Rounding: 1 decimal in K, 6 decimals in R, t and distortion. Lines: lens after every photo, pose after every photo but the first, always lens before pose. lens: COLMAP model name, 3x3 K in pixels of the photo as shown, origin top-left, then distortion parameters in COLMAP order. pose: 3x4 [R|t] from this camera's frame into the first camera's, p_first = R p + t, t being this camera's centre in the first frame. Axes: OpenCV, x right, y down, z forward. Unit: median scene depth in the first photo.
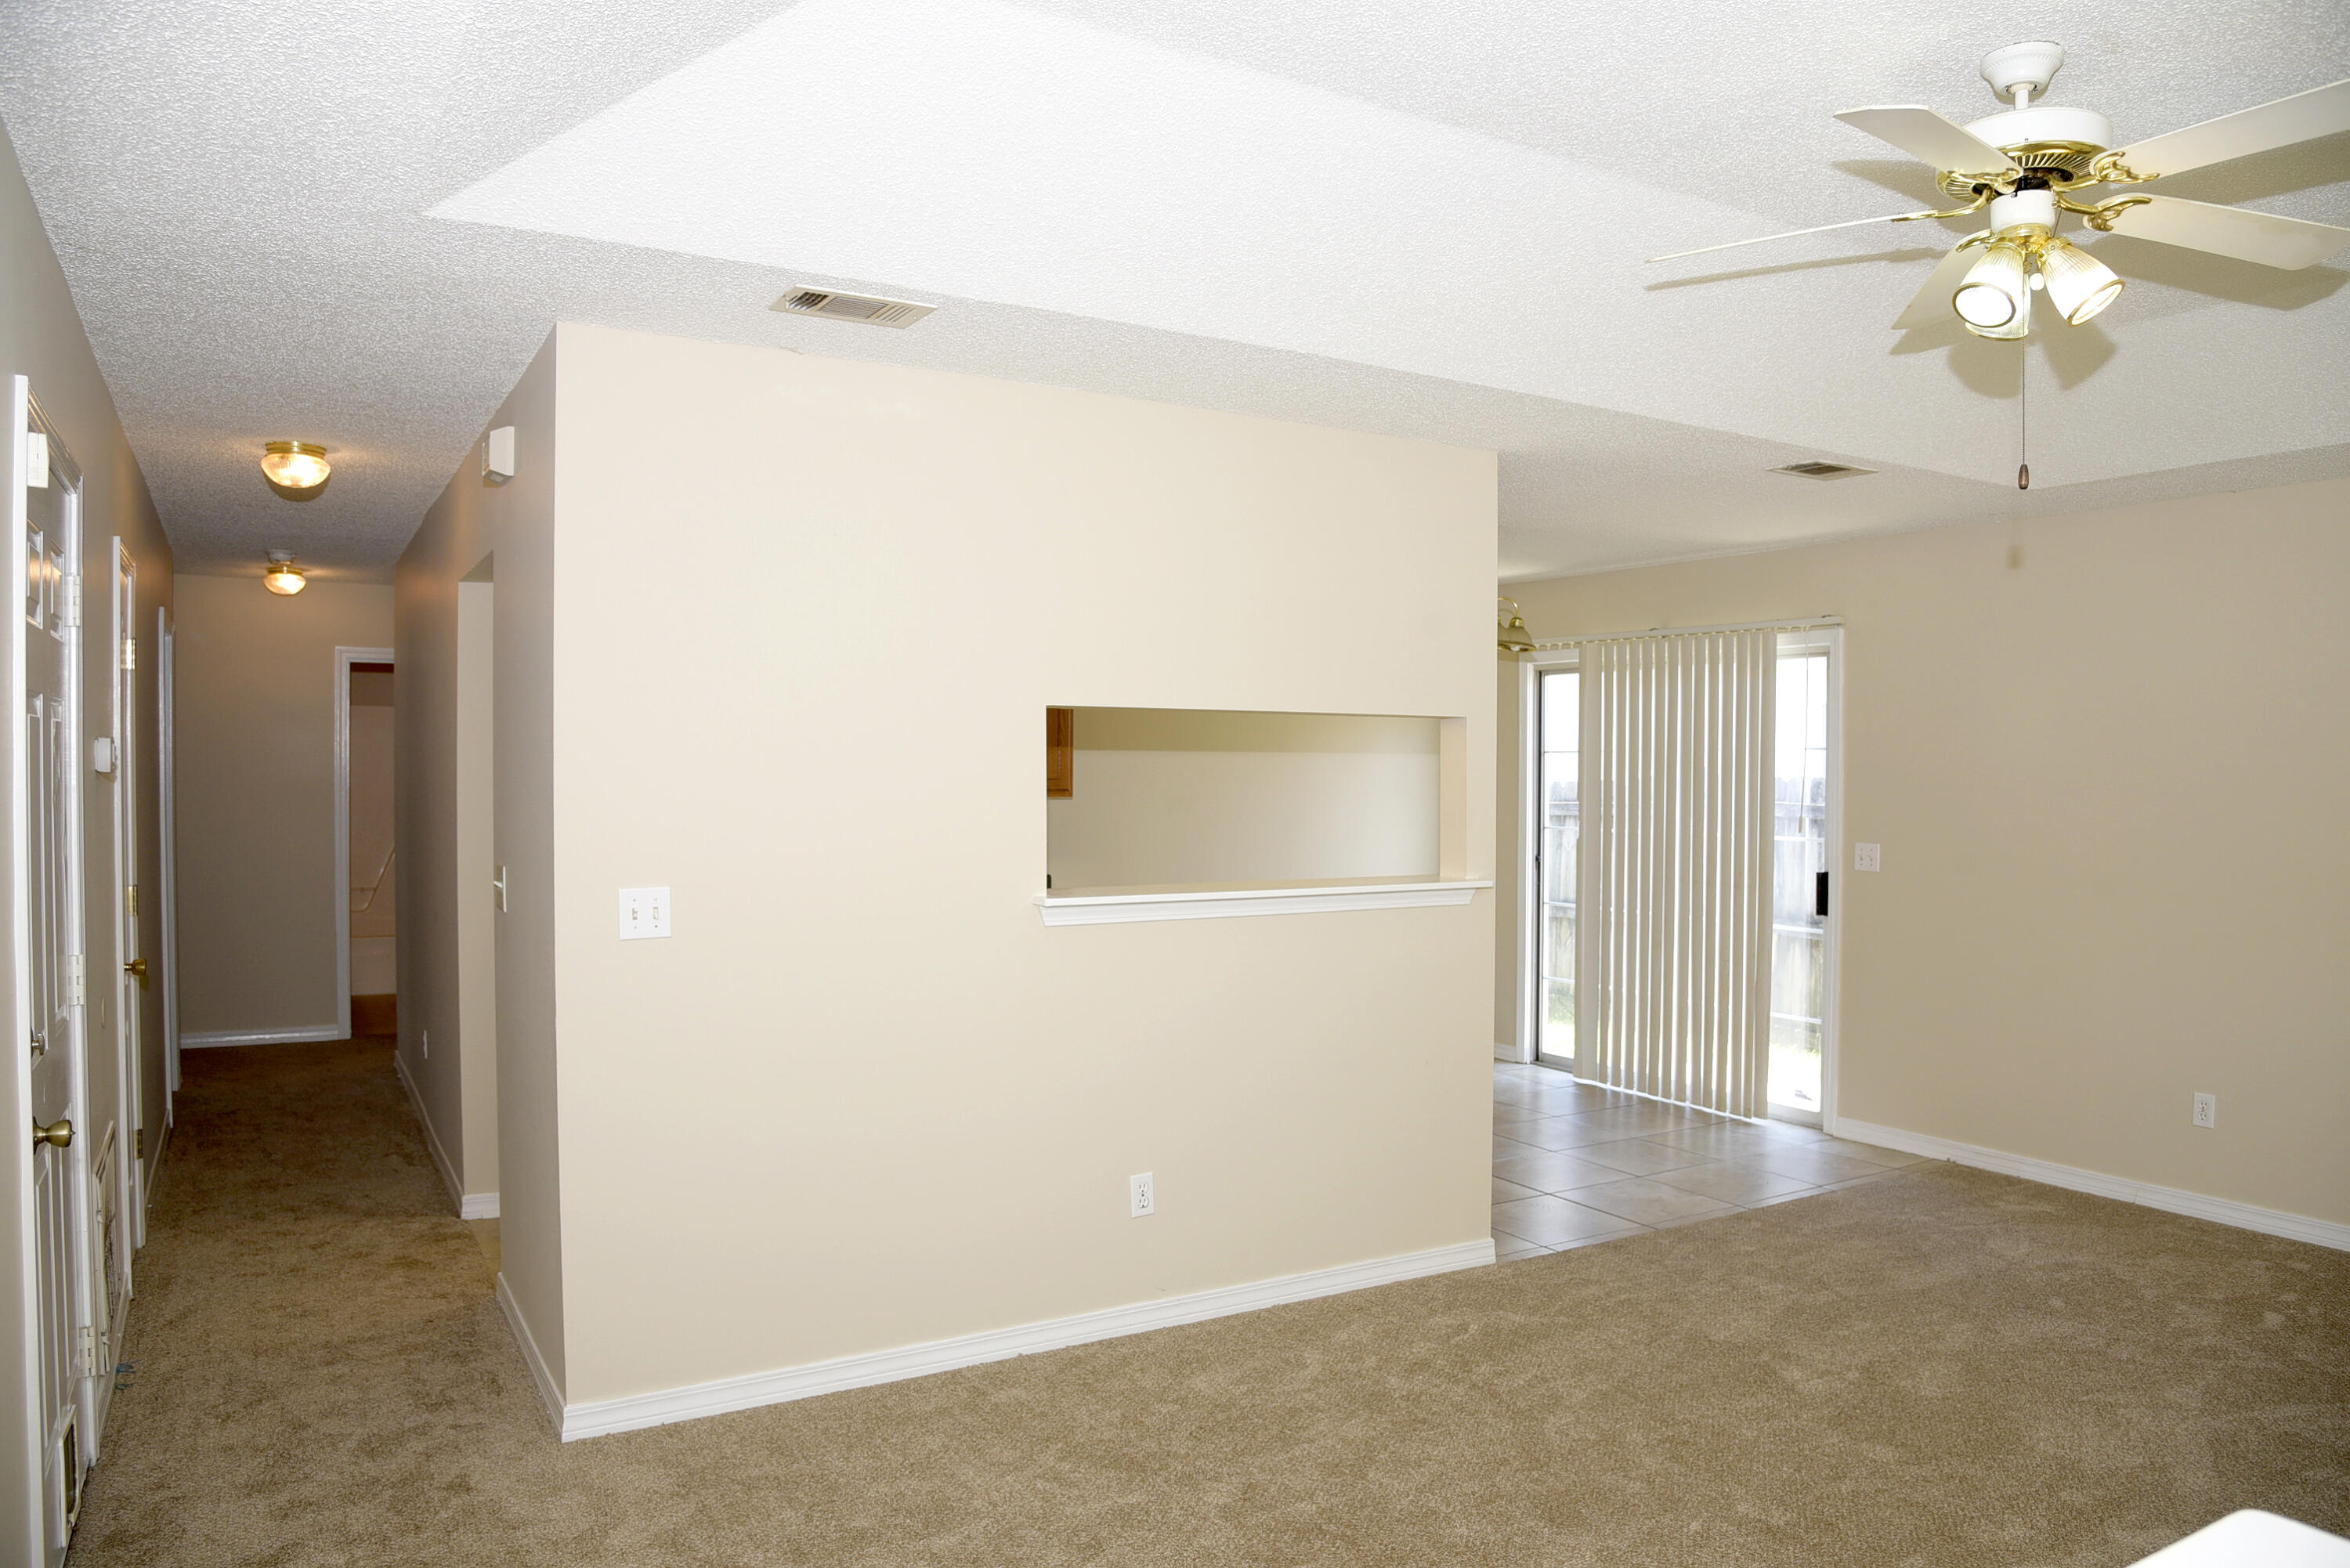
lens RADIAL K [[1585.8, 0, 1173.6], [0, 1585.8, 797.1], [0, 0, 1]] dist [-0.114369, 0.056524]
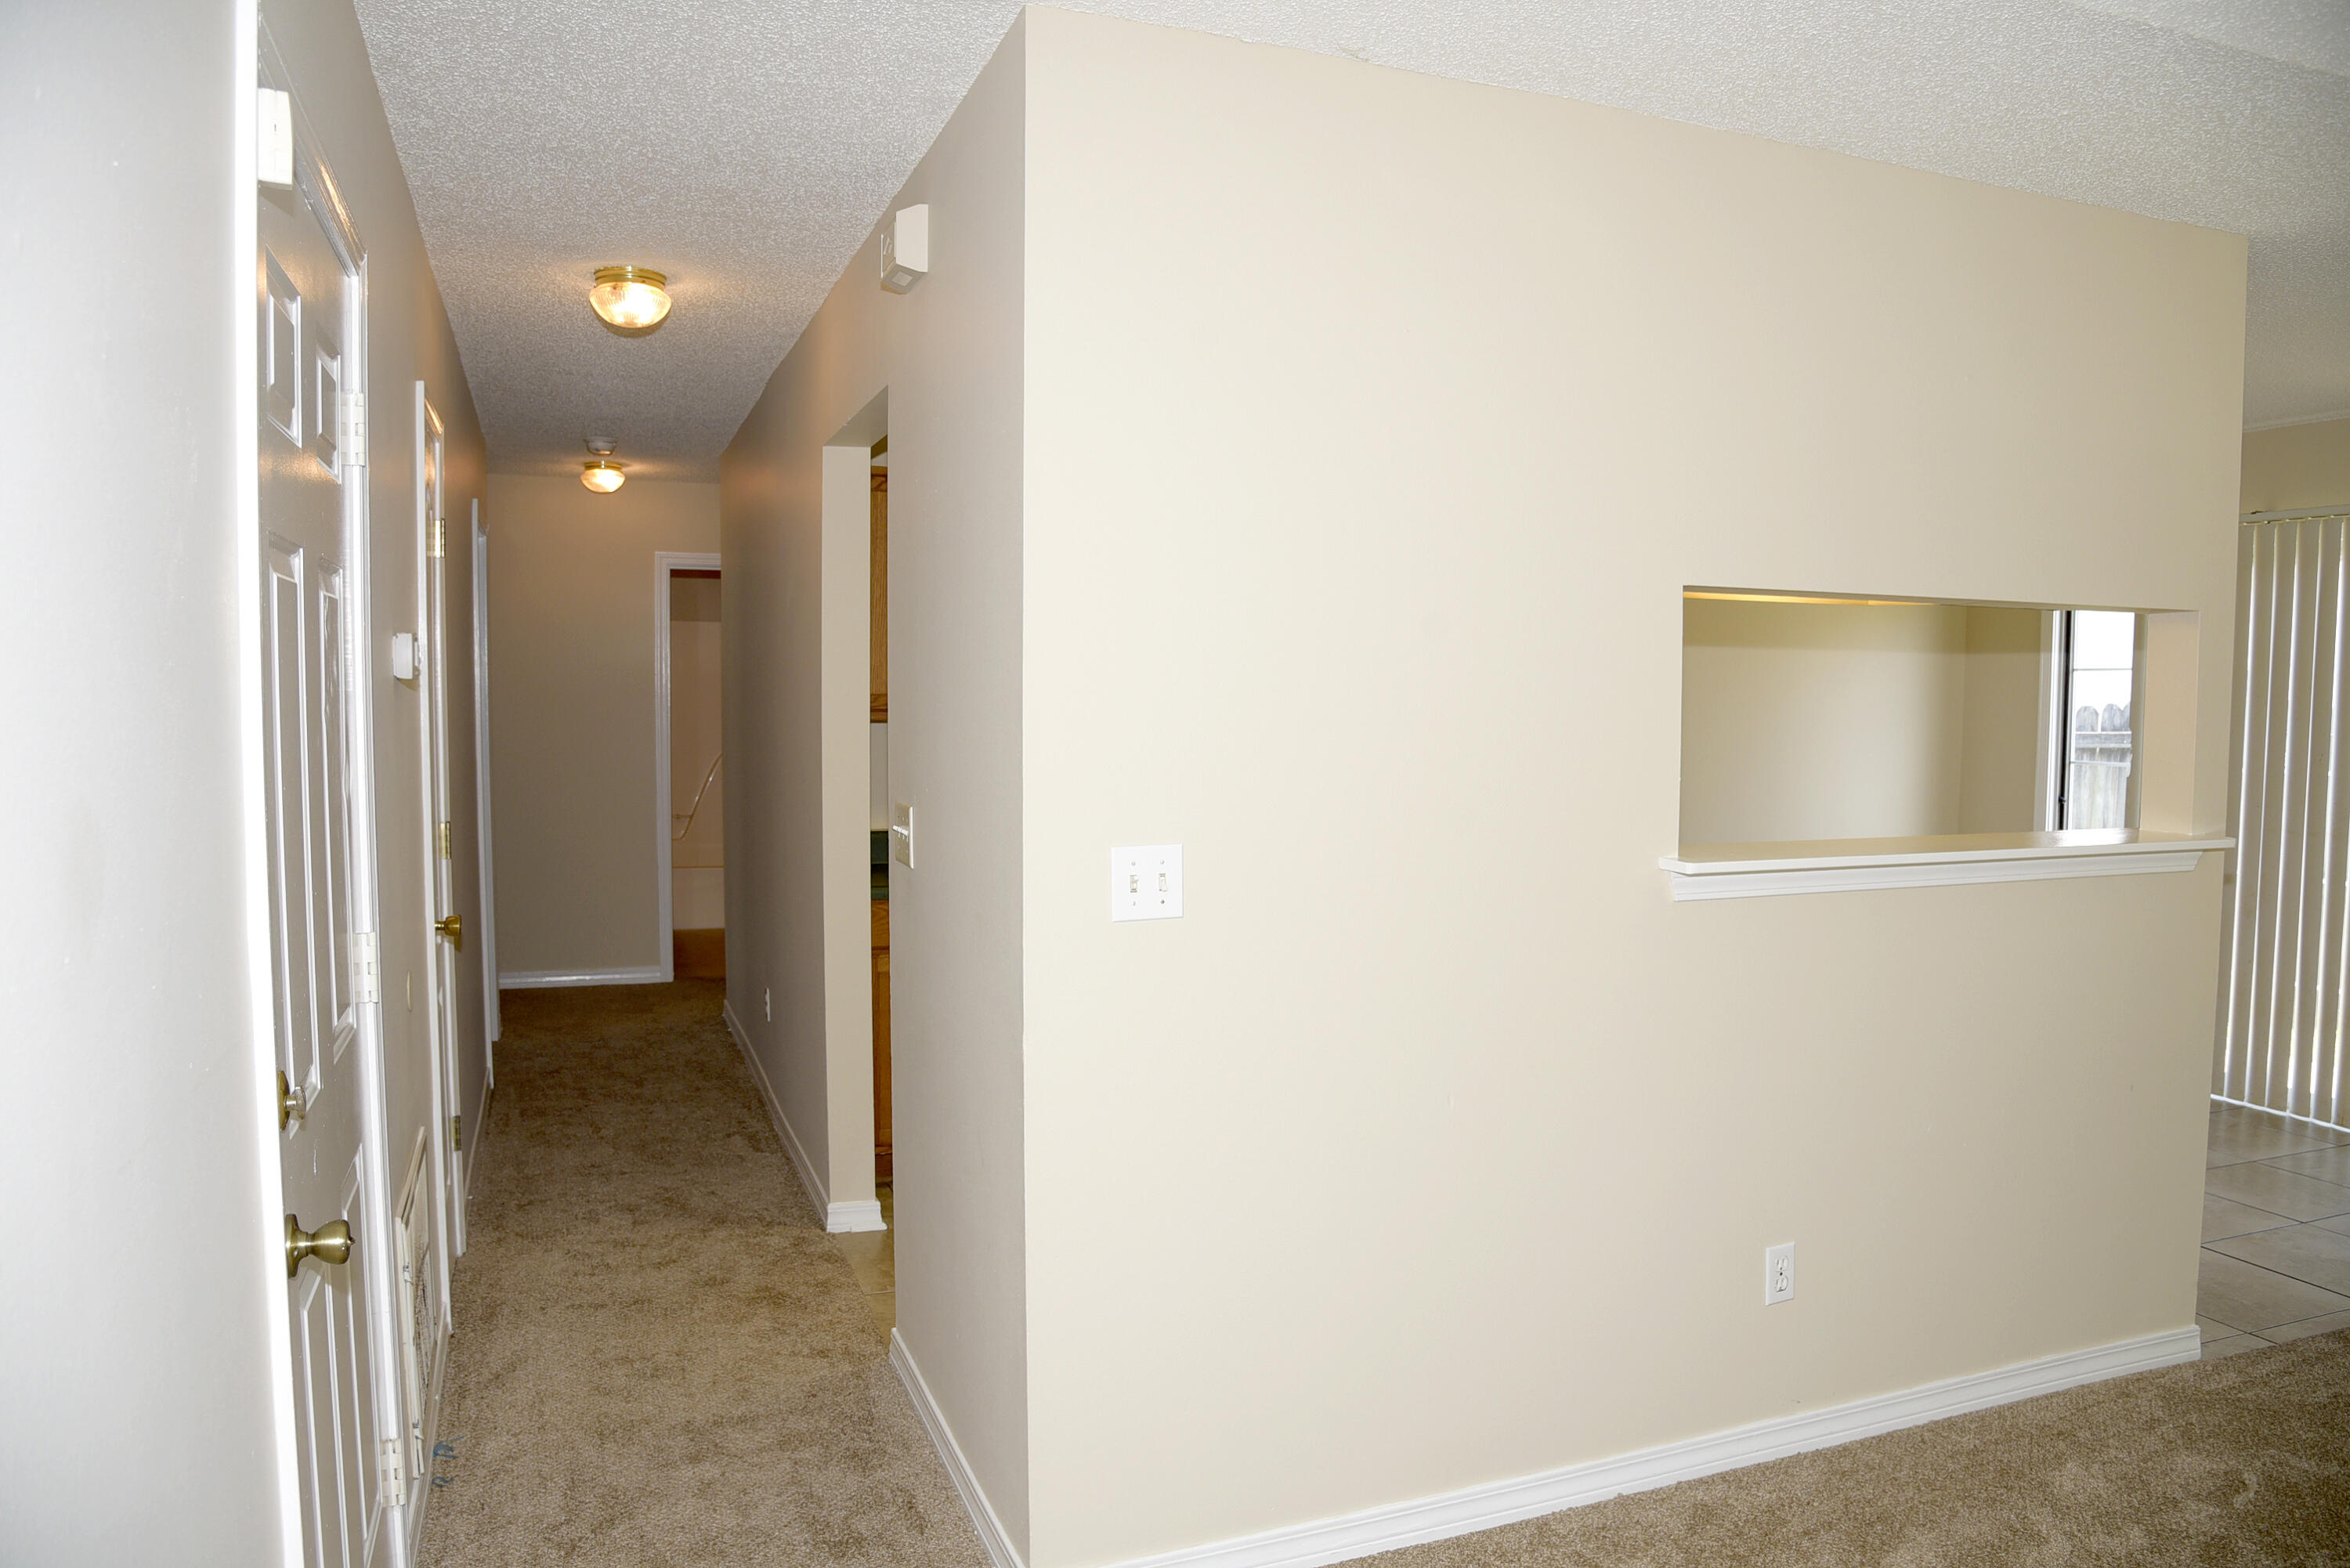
lens RADIAL K [[1605.8, 0, 1195.5], [0, 1605.8, 794.8], [0, 0, 1]] dist [-0.127712, 0.070708]
pose [[0.987569, 0.011959, -0.156729, -0.155245], [-0.004897, 0.998958, 0.045365, 0.003144], [0.157108, -0.044033, 0.986599, 0.235585]]
